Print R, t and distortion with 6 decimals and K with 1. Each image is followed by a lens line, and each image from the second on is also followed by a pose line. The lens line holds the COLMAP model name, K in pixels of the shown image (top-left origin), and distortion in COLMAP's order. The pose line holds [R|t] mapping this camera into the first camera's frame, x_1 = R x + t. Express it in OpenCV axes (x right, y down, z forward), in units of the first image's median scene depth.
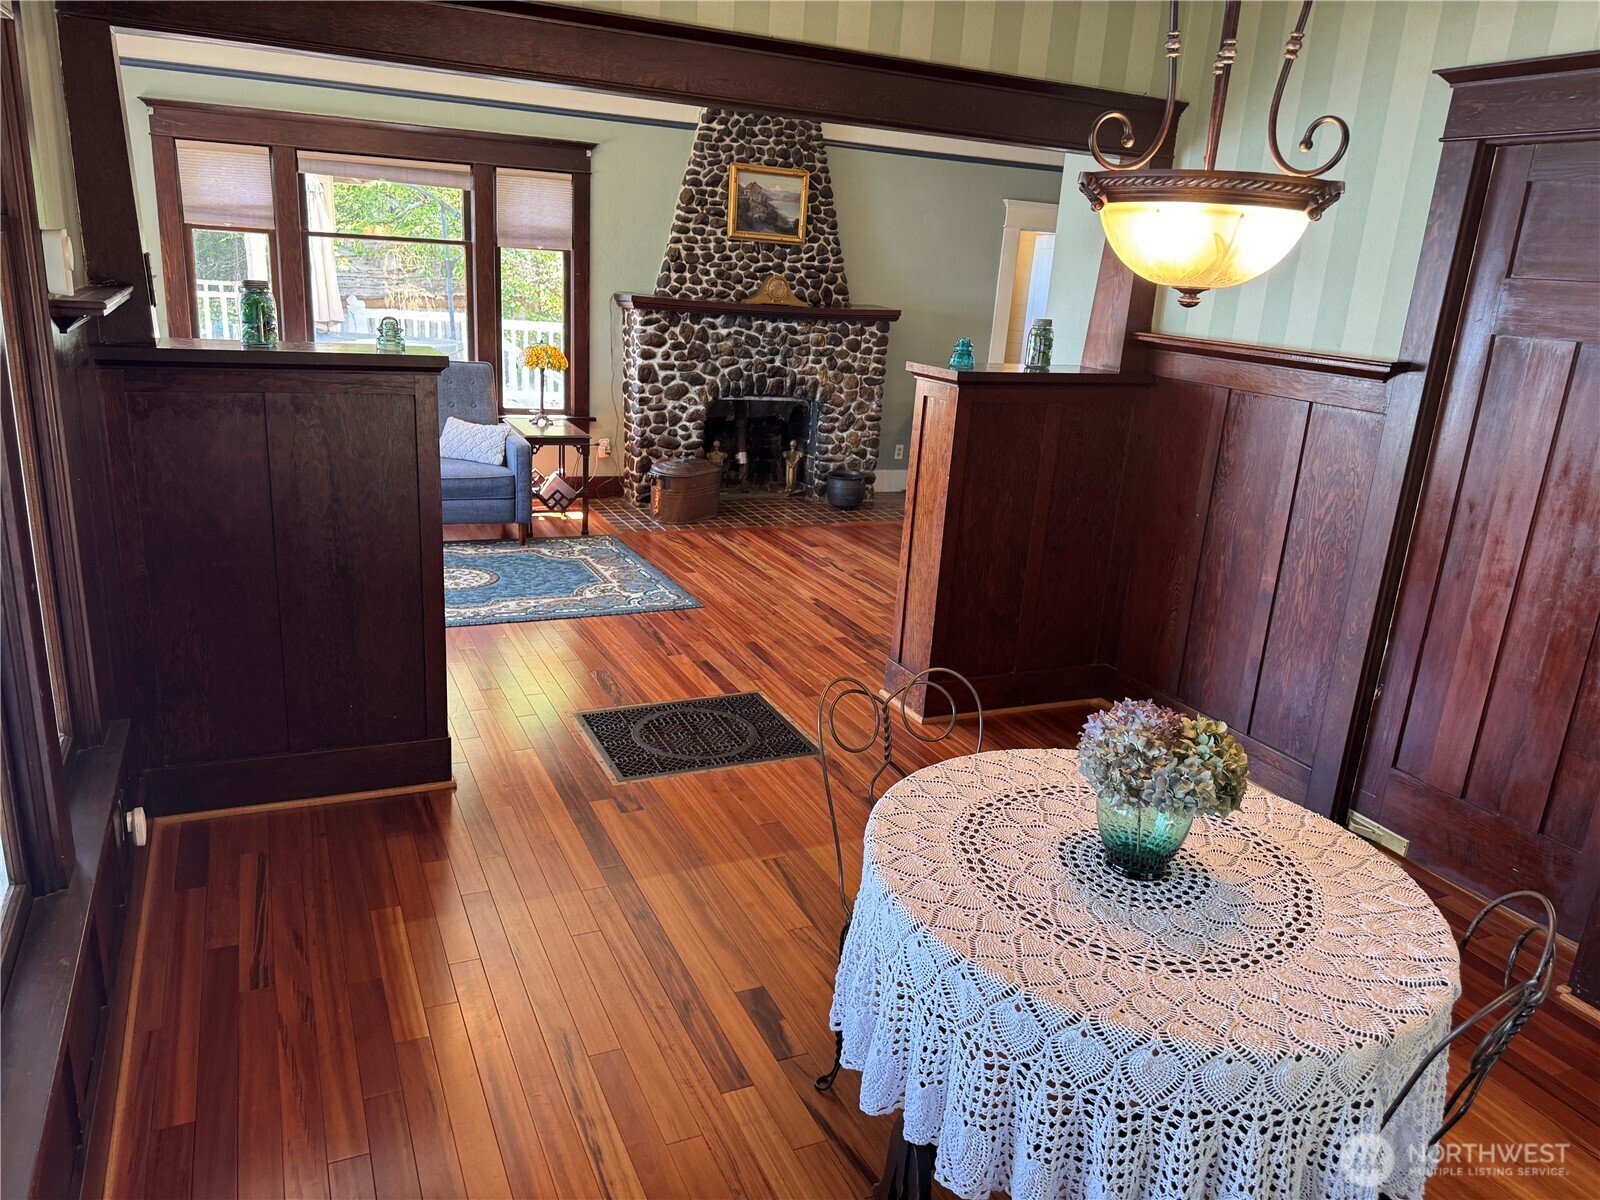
lens RADIAL K [[1139.7, 0, 800.0], [0, 1139.7, 600.0], [0, 0, 1]] dist [0.173332, -0.310784]
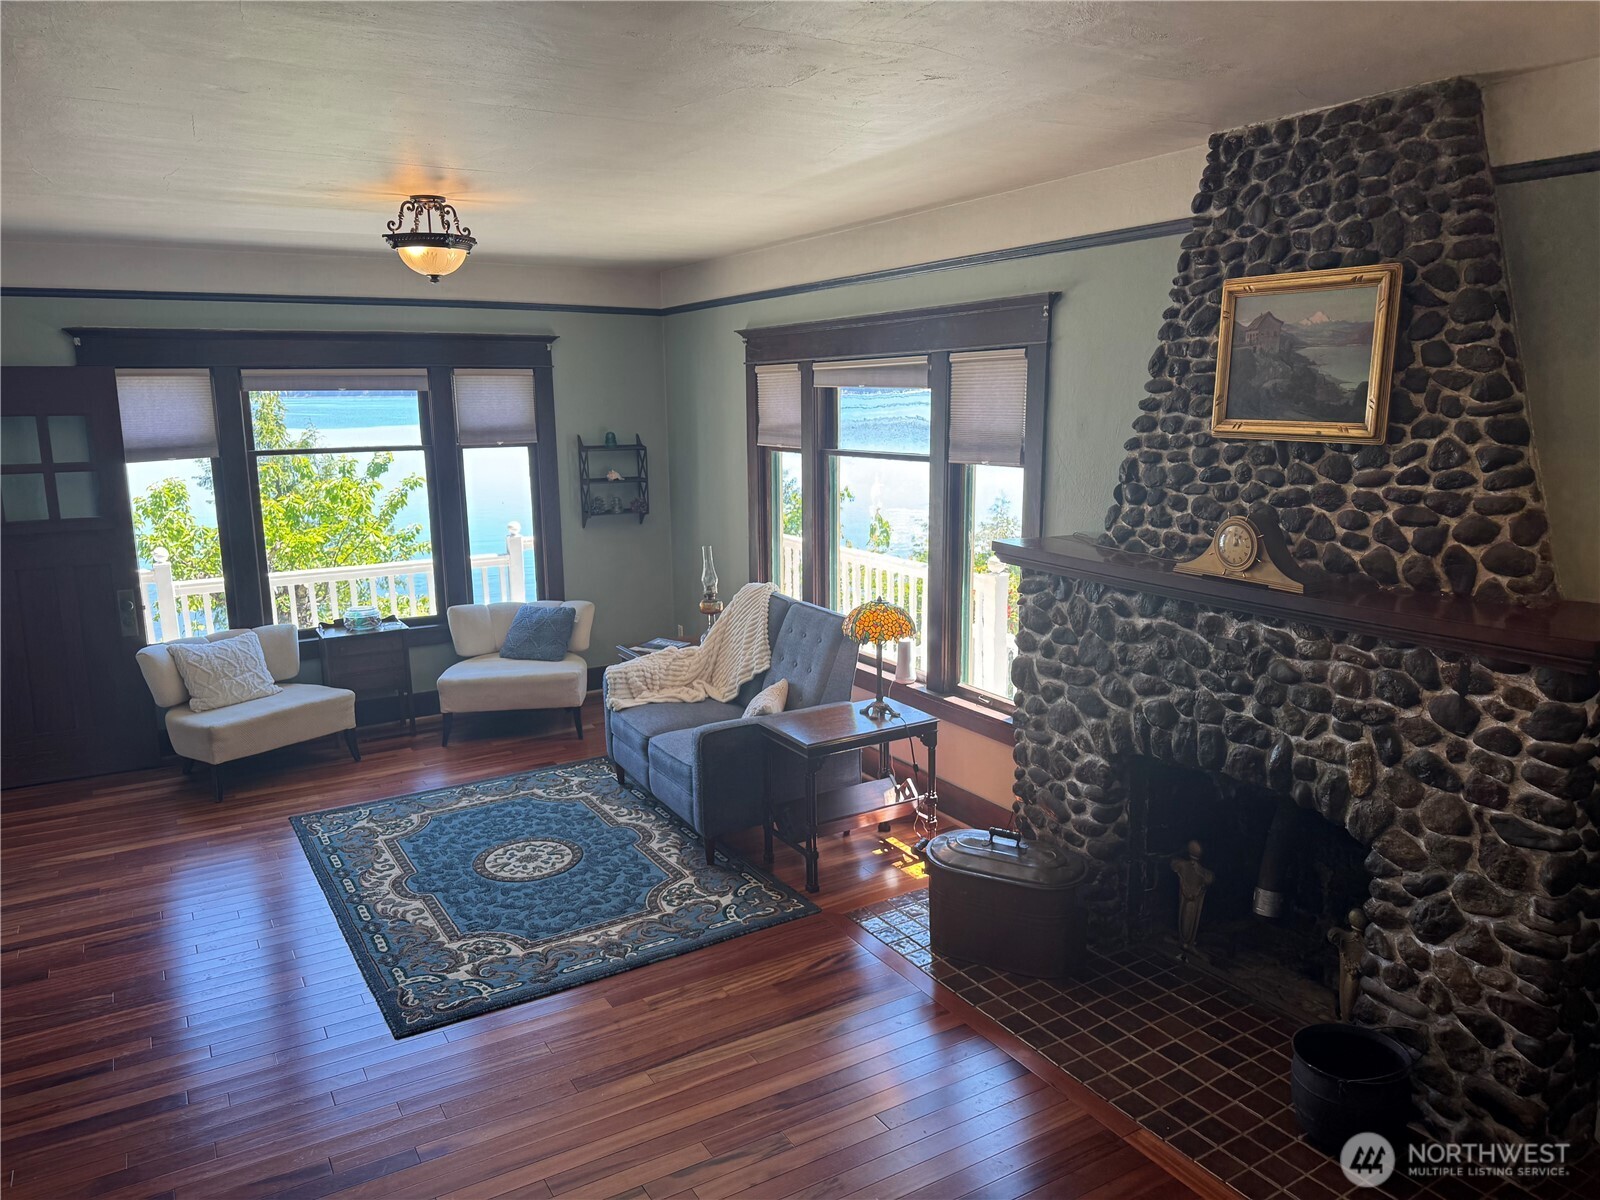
lens RADIAL K [[1146.2, 0, 800.0], [0, 1146.2, 600.0], [0, 0, 1]] dist [0.109336, -0.125015]
pose [[0.096312, 0.118986, -0.988214, 0.389811], [-0.264953, 0.960073, 0.089775, -0.245167], [0.959439, 0.253184, 0.123992, 0.792150]]
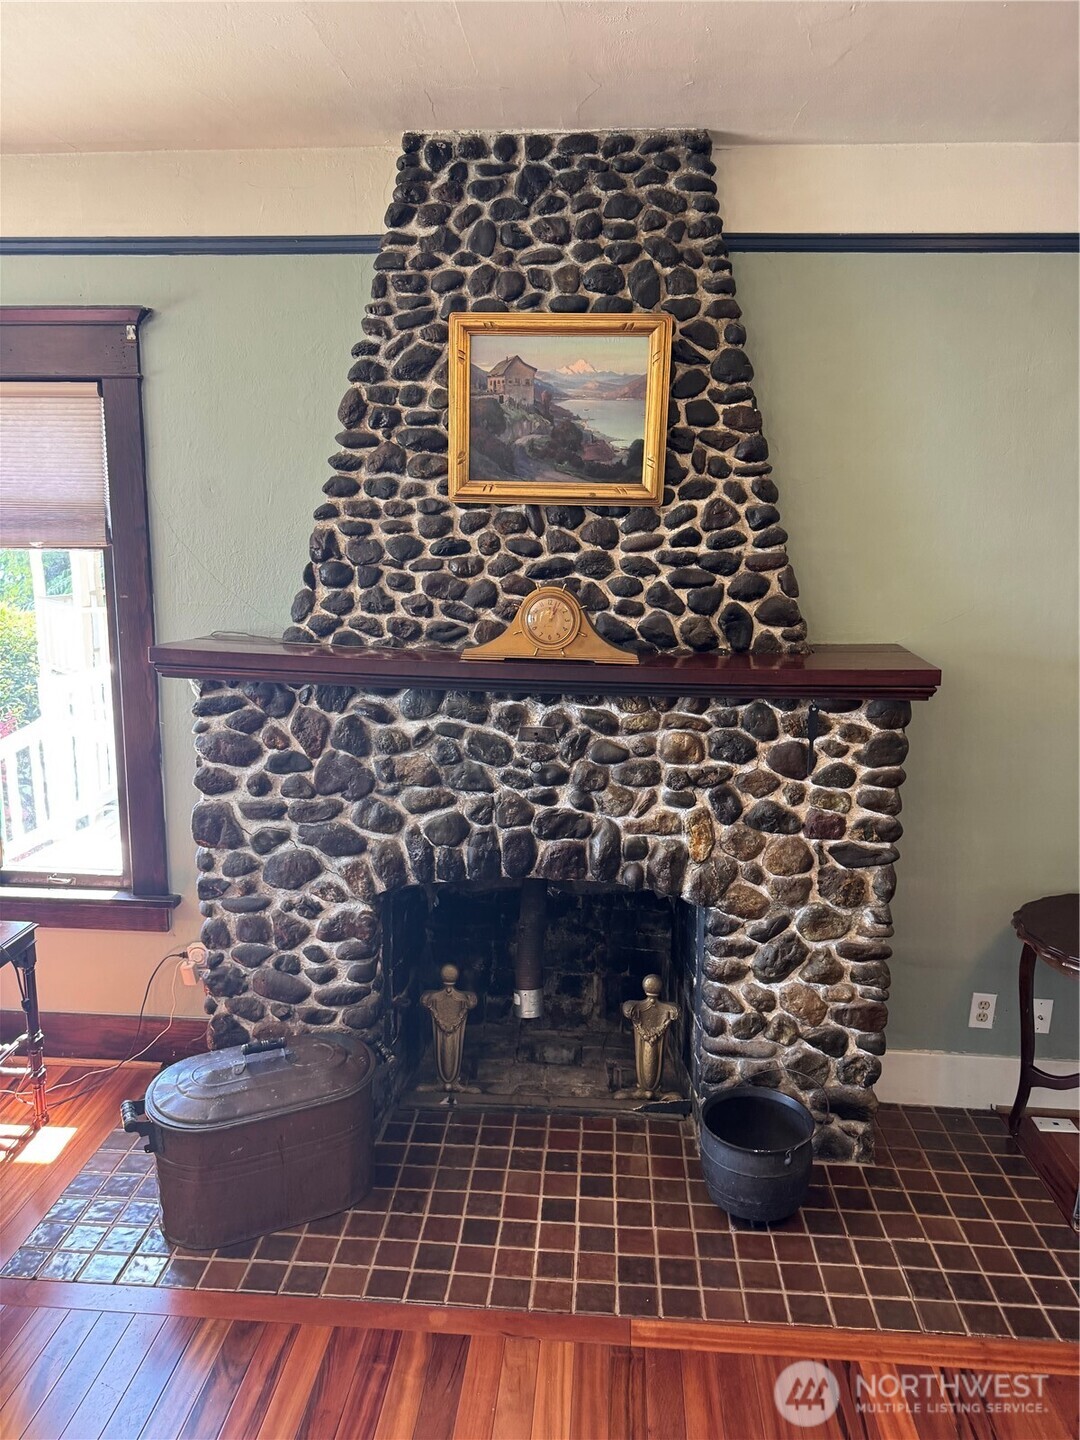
lens RADIAL K [[1025.7, 0, 540.0], [0, 1025.7, 720.0], [0, 0, 1]] dist [0.173332, -0.310784]
pose [[0.869713, 0.041895, -0.491776, 0.143807], [-0.099725, 0.990756, -0.091961, -0.205339], [0.483377, 0.129022, 0.865852, 0.707053]]
